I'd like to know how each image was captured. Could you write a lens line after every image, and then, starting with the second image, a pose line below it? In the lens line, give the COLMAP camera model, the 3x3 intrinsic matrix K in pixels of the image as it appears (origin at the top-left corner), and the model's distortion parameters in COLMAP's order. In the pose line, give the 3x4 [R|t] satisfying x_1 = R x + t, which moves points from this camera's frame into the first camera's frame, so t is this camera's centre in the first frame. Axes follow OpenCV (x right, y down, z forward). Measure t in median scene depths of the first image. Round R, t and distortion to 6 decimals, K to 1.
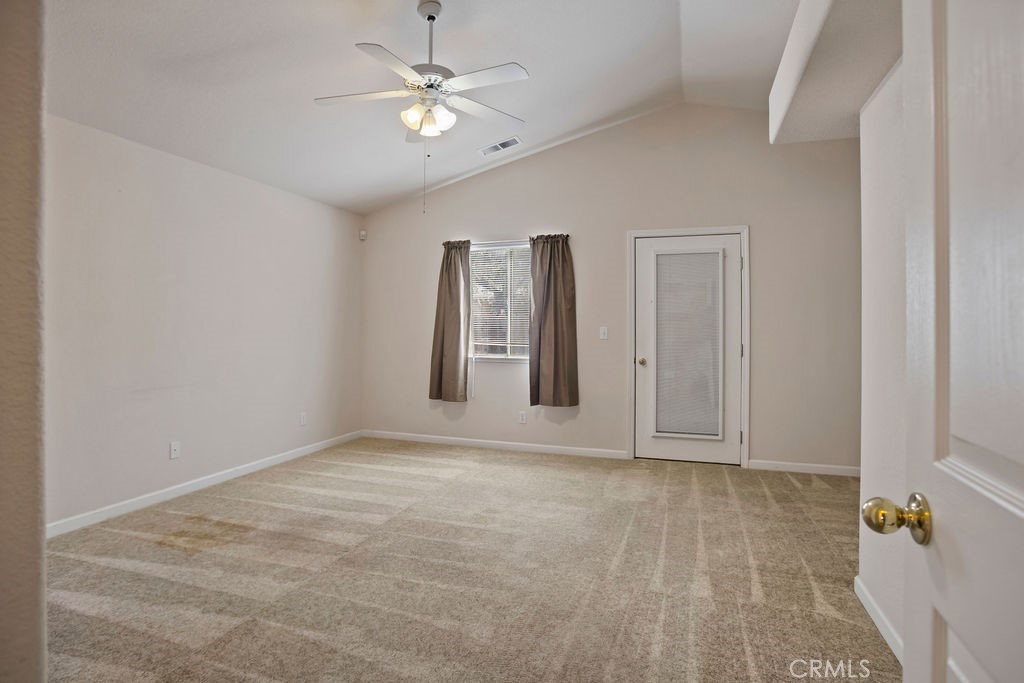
lens RADIAL K [[506.4, 0, 504.8], [0, 506.4, 325.5], [0, 0, 1]] dist [-0.075920, 0.033658]
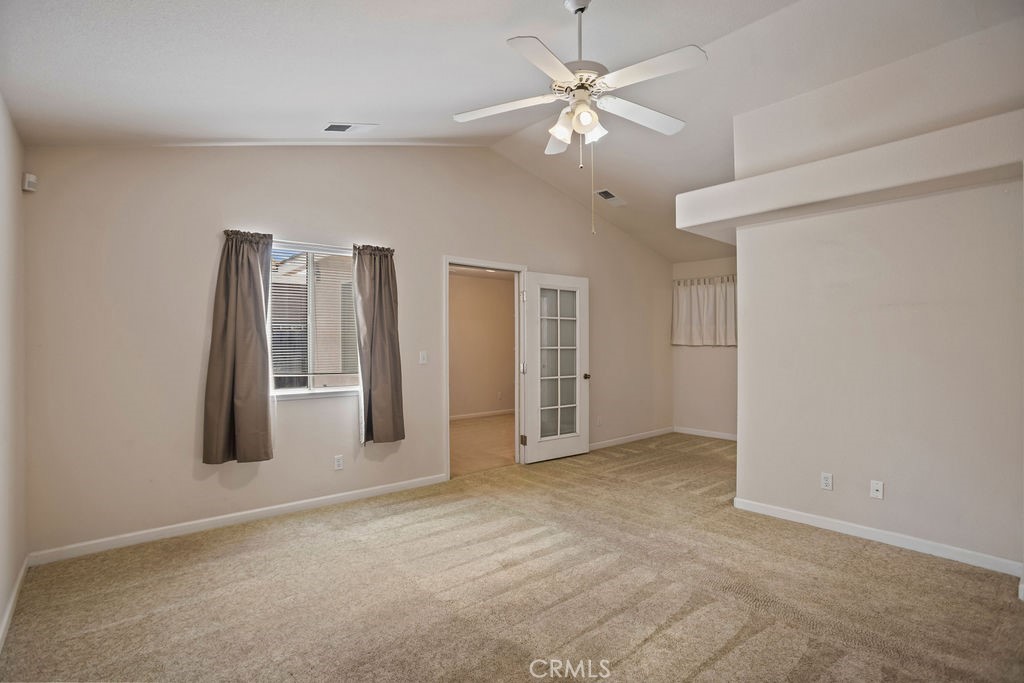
lens RADIAL K [[506.4, 0, 504.8], [0, 506.4, 325.5], [0, 0, 1]] dist [-0.075920, 0.033658]
pose [[0.533175, 0.034801, 0.845289, -0.520035], [0.004637, 0.999018, -0.044055, -0.003347], [-0.845992, 0.027409, 0.532490, 0.350786]]
